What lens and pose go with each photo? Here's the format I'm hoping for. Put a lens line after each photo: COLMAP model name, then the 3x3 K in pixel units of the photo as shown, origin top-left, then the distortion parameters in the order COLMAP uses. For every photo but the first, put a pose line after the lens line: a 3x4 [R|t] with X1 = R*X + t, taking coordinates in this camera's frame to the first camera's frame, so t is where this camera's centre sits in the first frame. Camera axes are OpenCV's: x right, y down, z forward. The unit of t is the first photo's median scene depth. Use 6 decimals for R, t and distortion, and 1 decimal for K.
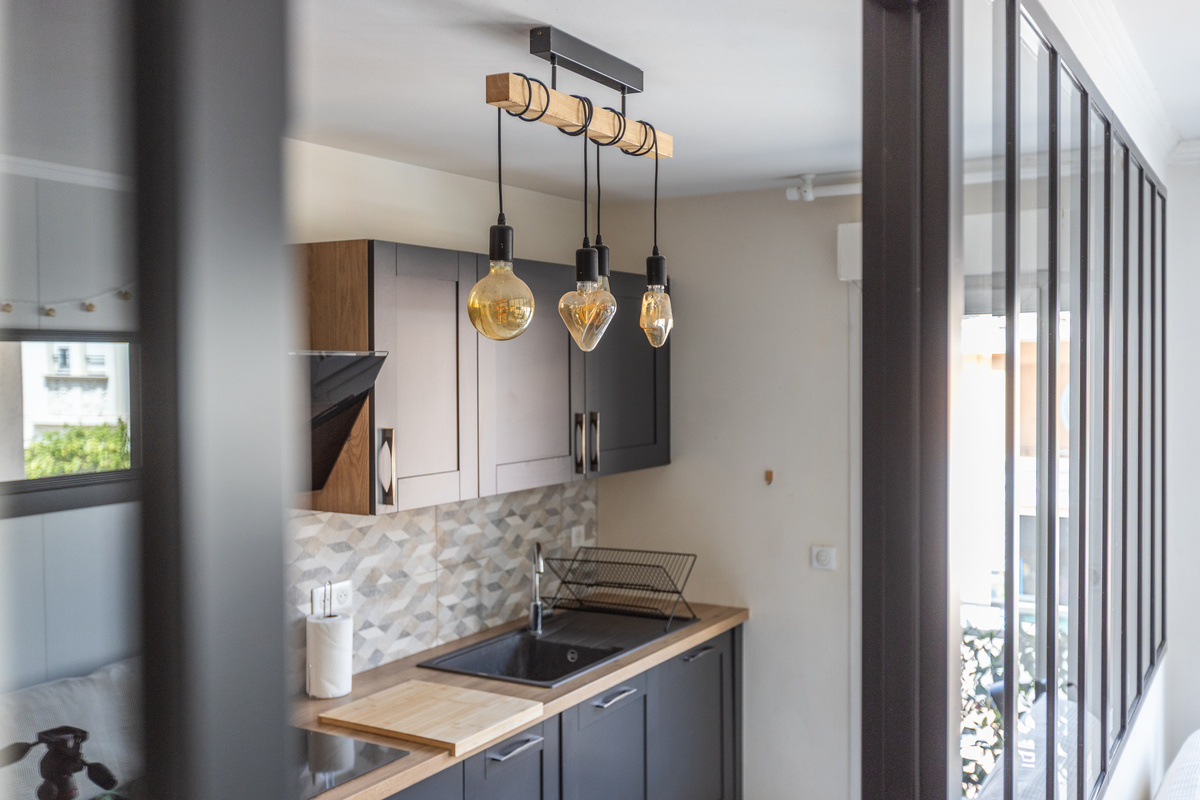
lens RADIAL K [[1132.7, 0, 600.0], [0, 1132.7, 400.0], [0, 0, 1]] dist [-0.006464, -0.000966]
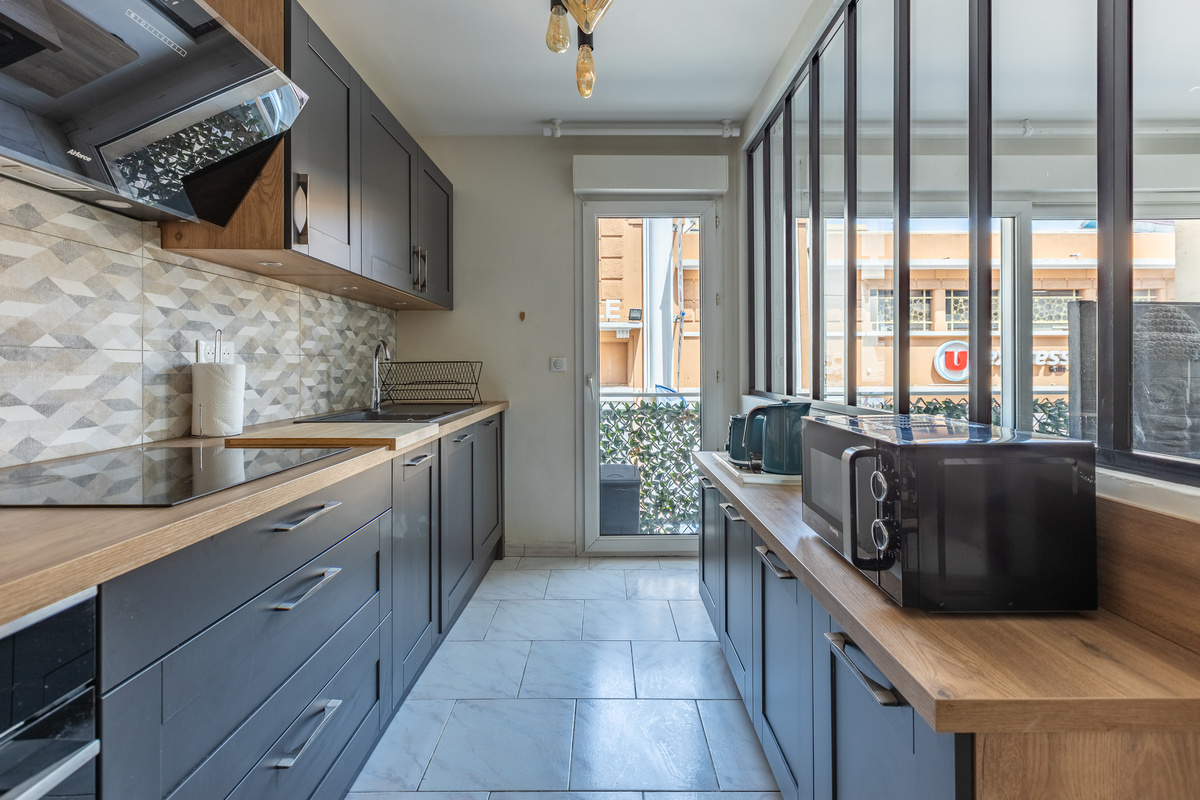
lens RADIAL K [[549.5, 0, 605.3], [0, 549.5, 371.8], [0, 0, 1]] dist [0.003023, 0.000155]
pose [[0.857756, 0.001921, 0.514053, -0.177648], [0.009907, 0.999746, -0.020266, 0.195859], [-0.513961, 0.022476, 0.857519, 0.336417]]
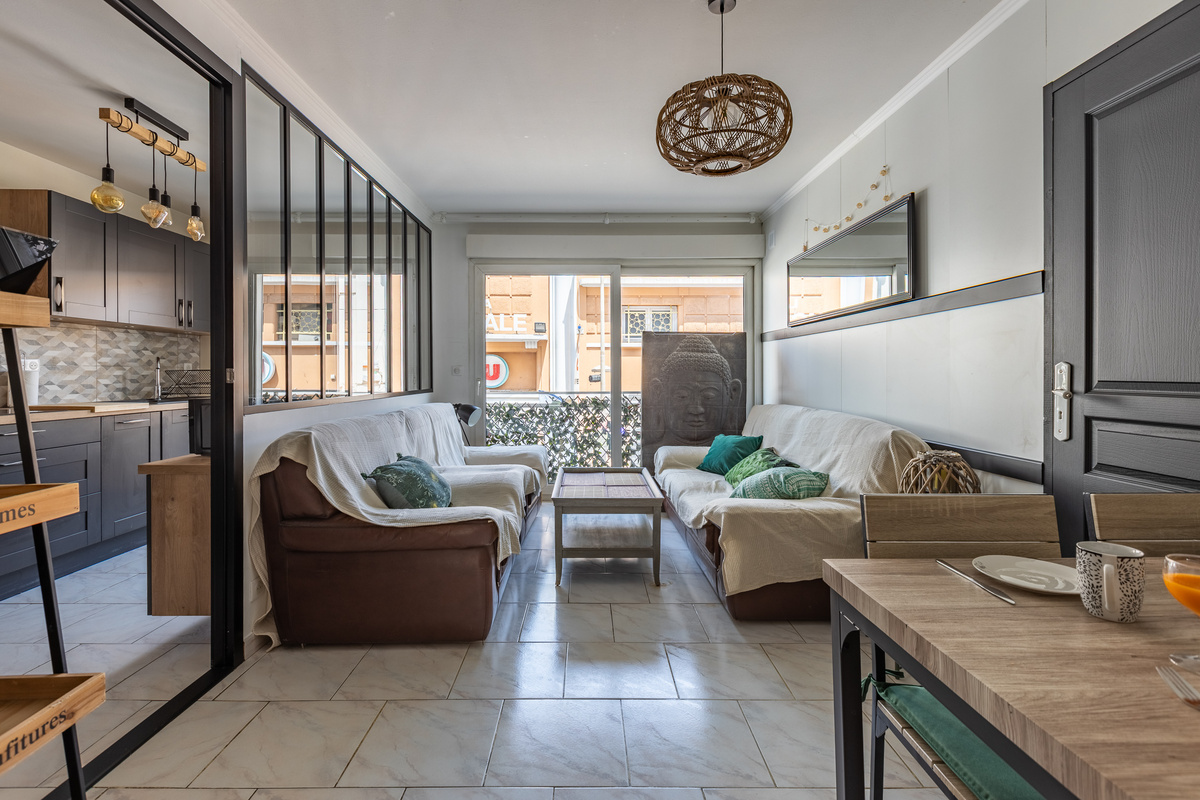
lens RADIAL K [[543.1, 0, 587.0], [0, 543.1, 379.8], [0, 0, 1]] dist [-0.000678, -0.000283]
pose [[0.856777, 0.002994, 0.515679, 0.127508], [0.008449, 0.999767, -0.019842, 0.217599], [-0.515619, 0.021357, 0.856552, -0.371440]]
